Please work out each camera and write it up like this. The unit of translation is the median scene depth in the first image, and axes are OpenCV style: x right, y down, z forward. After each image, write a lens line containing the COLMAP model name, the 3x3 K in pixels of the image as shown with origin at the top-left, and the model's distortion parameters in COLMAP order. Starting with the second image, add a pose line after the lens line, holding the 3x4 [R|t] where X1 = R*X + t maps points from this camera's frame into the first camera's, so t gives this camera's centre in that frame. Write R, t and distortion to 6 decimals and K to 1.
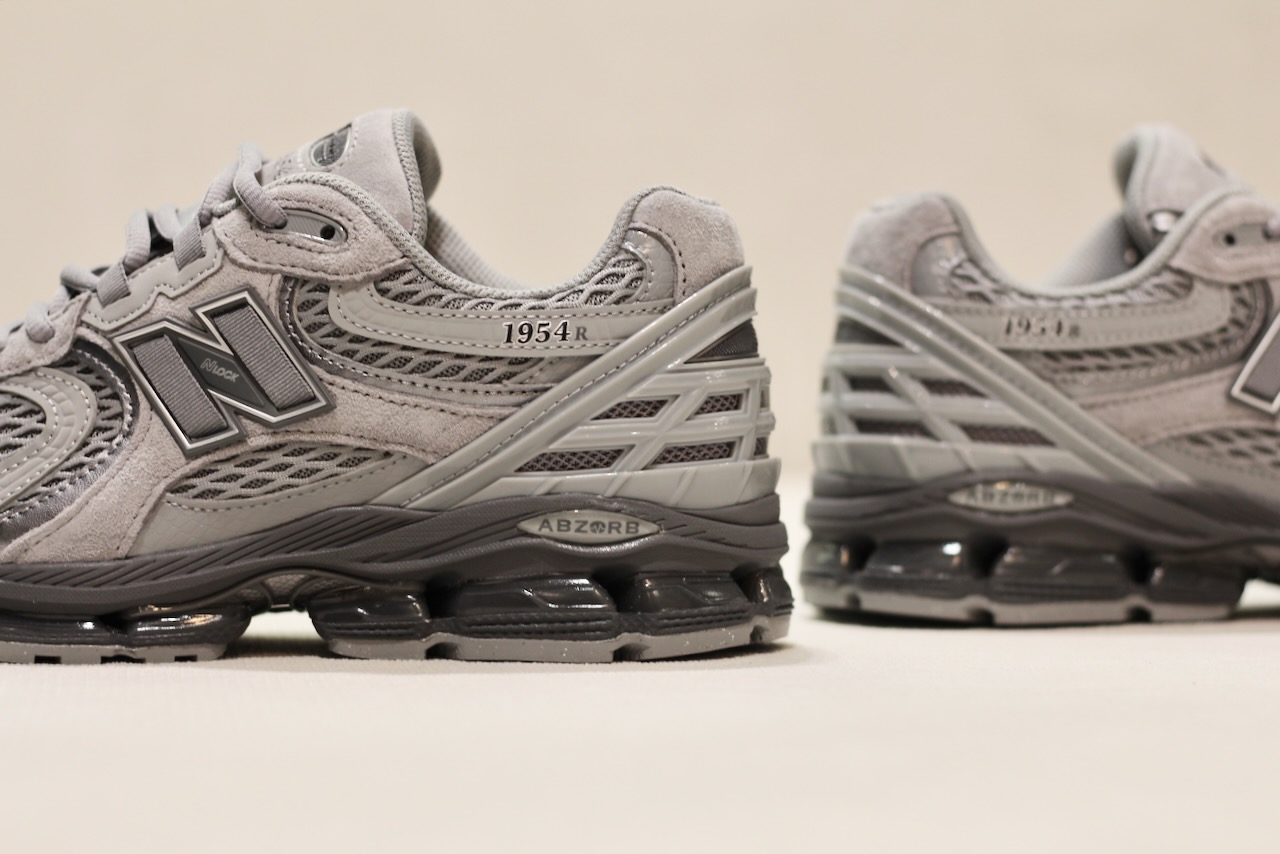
lens RADIAL K [[3137.1, 0, 640.0], [0, 3137.1, 427.0], [0, 0, 1]] dist [-0.127326, 0.591652]
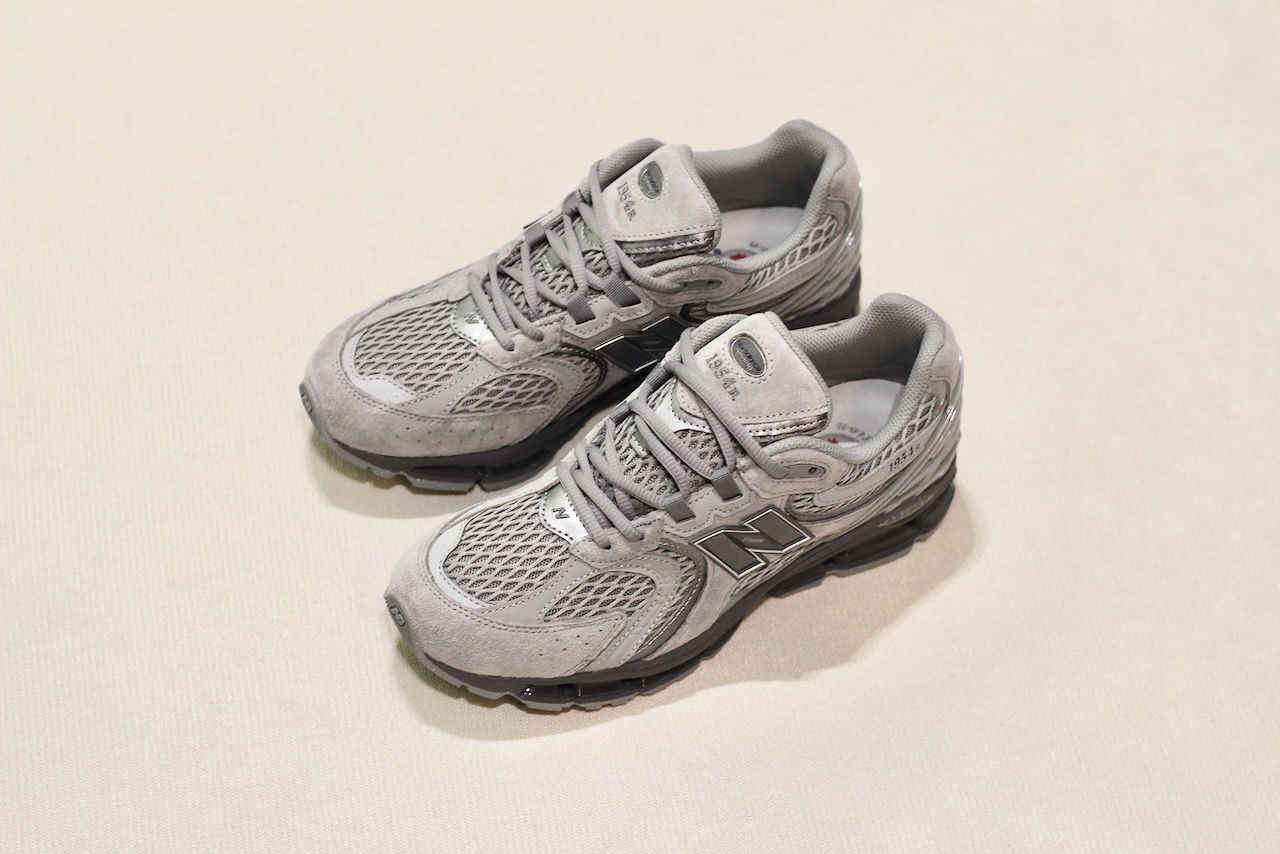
lens RADIAL K [[3137.1, 0, 640.0], [0, 3137.1, 427.0], [0, 0, 1]] dist [-0.127326, 0.591652]
pose [[0.833466, -0.395162, 0.386239, -0.854684], [-0.048411, 0.644079, 0.763425, -1.424848], [-0.550446, -0.654987, 0.517688, 0.149771]]
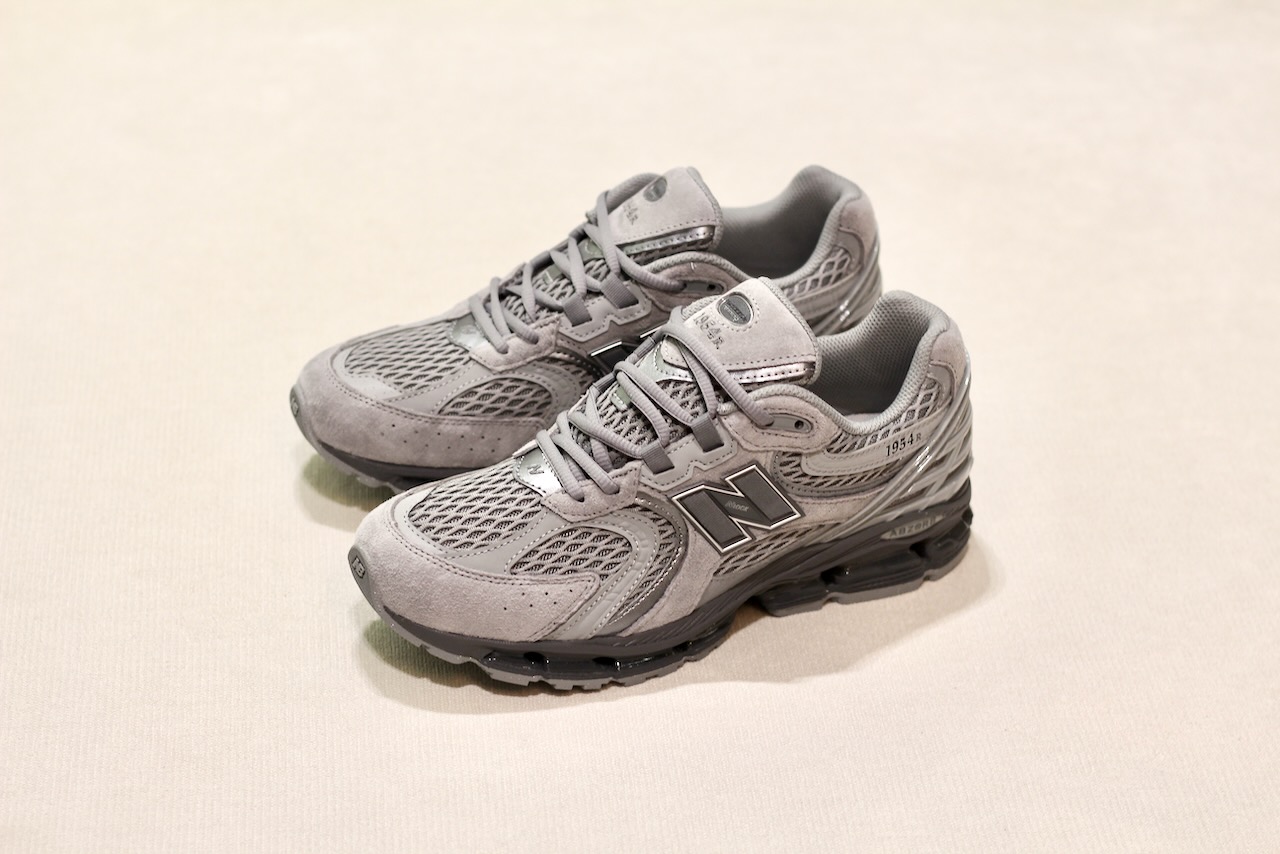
lens RADIAL K [[3137.1, 0, 640.0], [0, 3137.1, 427.0], [0, 0, 1]] dist [-0.127326, 0.591652]
pose [[0.876866, -0.238021, 0.417675, -0.878330], [-0.020938, 0.849092, 0.527830, -0.948377], [-0.480279, -0.471581, 0.739556, -0.209185]]
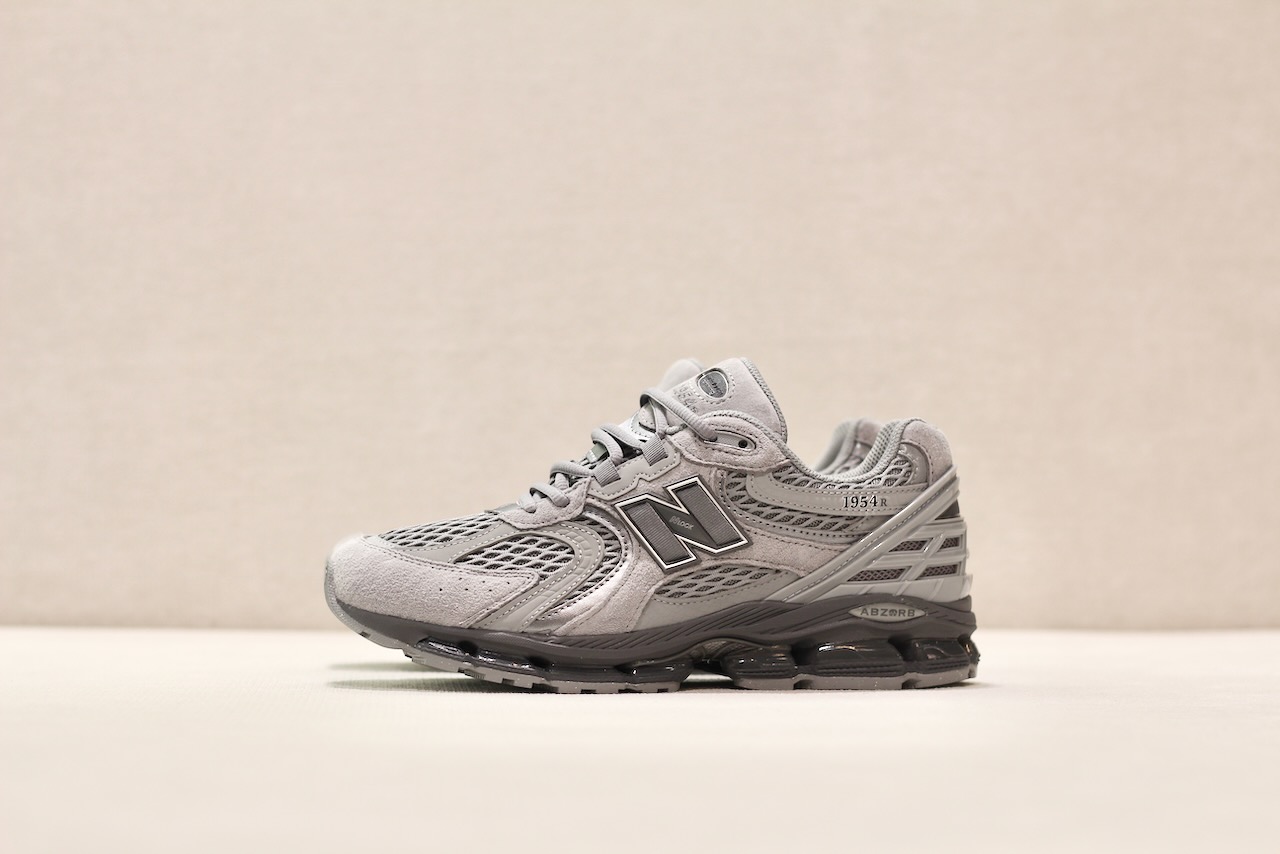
lens RADIAL K [[3137.1, 0, 640.0], [0, 3137.1, 427.0], [0, 0, 1]] dist [-0.127326, 0.591652]
pose [[0.978547, 0.008092, 0.205862, -0.513299], [0.004284, 0.998213, -0.059602, 0.032012], [-0.205977, 0.059205, 0.976764, -0.688593]]
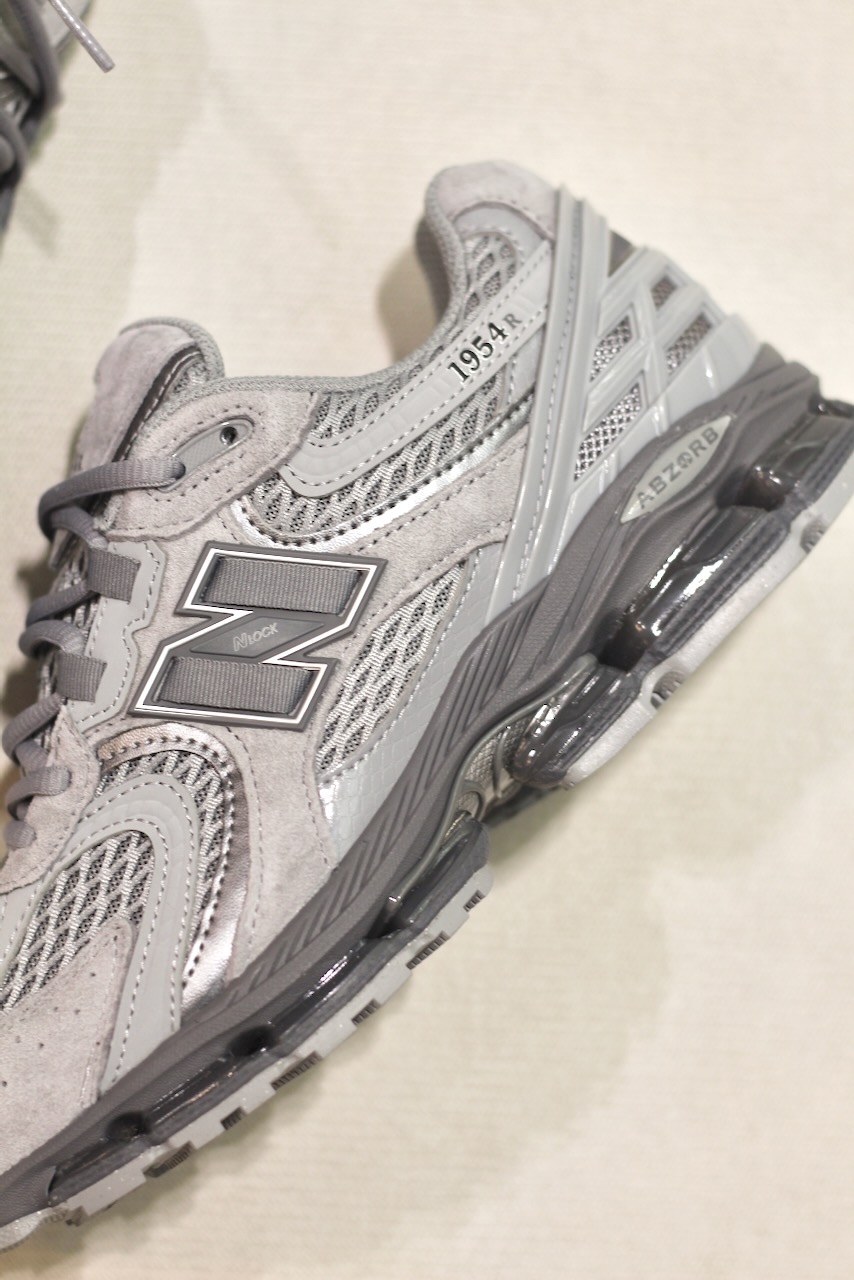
lens RADIAL K [[3137.1, 0, 427.0], [0, 3137.1, 640.0], [0, 0, 1]] dist [-0.127326, 0.591652]
pose [[0.680460, -0.691613, 0.242171, -0.309106], [0.721538, 0.690049, -0.056698, 0.064449], [-0.127897, 0.213316, 0.968576, 0.171787]]
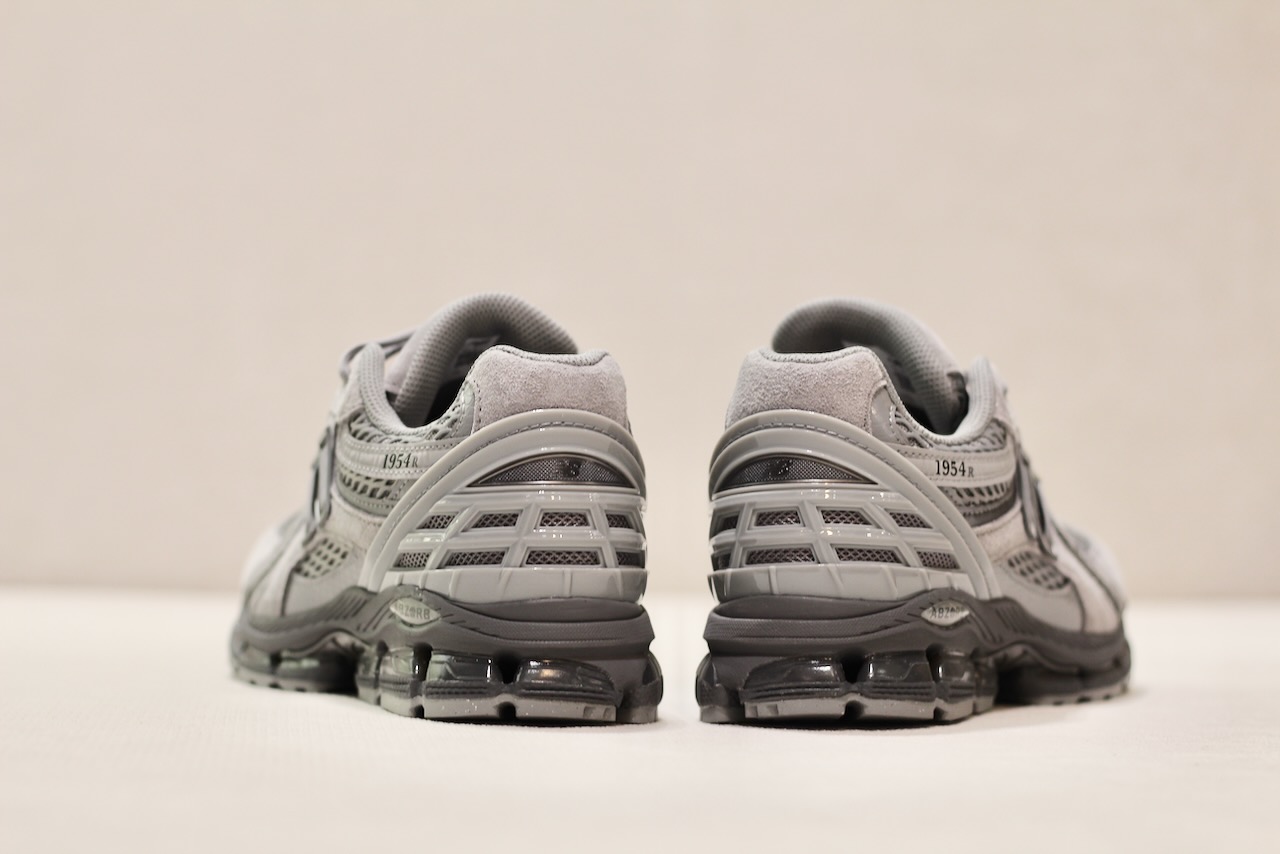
lens RADIAL K [[3137.1, 0, 640.0], [0, 3137.1, 427.0], [0, 0, 1]] dist [-0.127326, 0.591652]
pose [[0.438980, -0.001358, -0.898496, 1.188445], [-0.049874, 0.998420, -0.025876, -0.015432], [0.897111, 0.056171, 0.438219, 0.512970]]
